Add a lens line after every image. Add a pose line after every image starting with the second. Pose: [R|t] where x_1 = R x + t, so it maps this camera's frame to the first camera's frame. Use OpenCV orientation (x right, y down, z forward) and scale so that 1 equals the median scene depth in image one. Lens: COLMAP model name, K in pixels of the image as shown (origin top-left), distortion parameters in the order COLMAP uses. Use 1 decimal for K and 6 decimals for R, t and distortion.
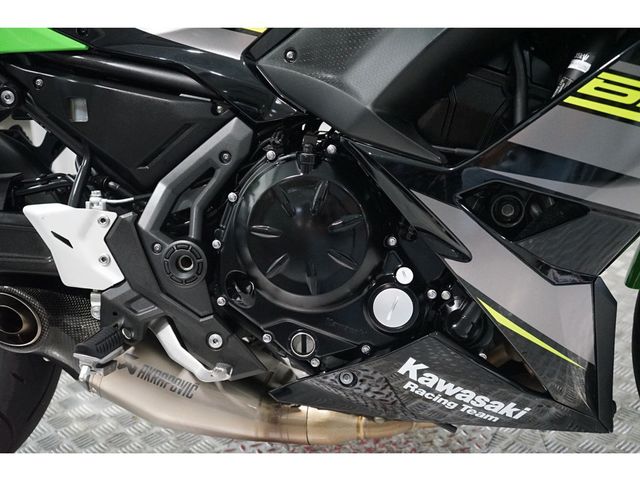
lens RADIAL K [[881.5, 0, 320.7], [0, 881.5, 242.7], [0, 0, 1]] dist [0.001653, 0.000000]
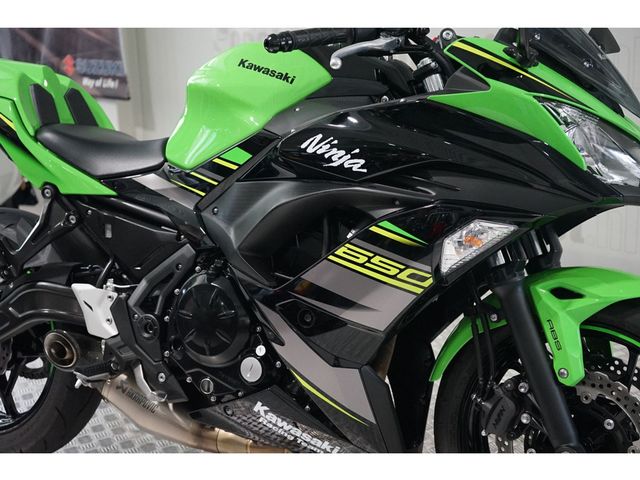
lens RADIAL K [[1015.0, 0, 318.9], [0, 1015.0, 243.8], [0, 0, 1]] dist [-0.001499, 0.000000]
pose [[0.948085, 0.089404, -0.305190, 0.718822], [-0.111764, 0.992124, -0.056562, -0.061878], [0.297730, 0.087735, 0.950610, -0.738991]]
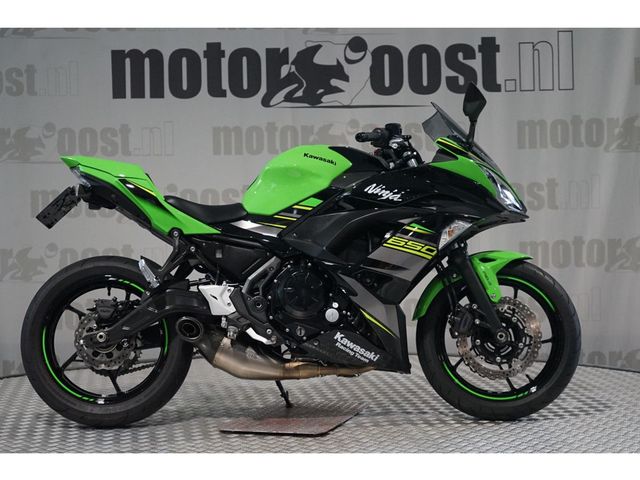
lens RADIAL K [[1305.4, 0, 319.8], [0, 1305.4, 239.6], [0, 0, 1]] dist [-0.027893, 0.000000]
pose [[0.985764, 0.020123, 0.166926, -0.668102], [0.032479, 0.951320, -0.306487, 1.125832], [-0.164968, 0.307546, 0.937124, -3.059735]]
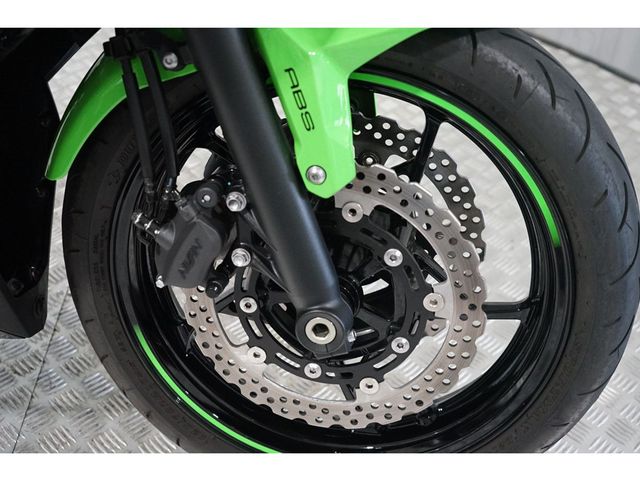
lens RADIAL K [[836.3, 0, 319.8], [0, 836.3, 244.4], [0, 0, 1]] dist [0.030009, 0.000000]
pose [[0.991654, 0.076535, 0.103757, 0.551819], [-0.102923, 0.954605, 0.279530, -0.125757], [-0.077653, -0.287876, 0.954514, 0.272693]]
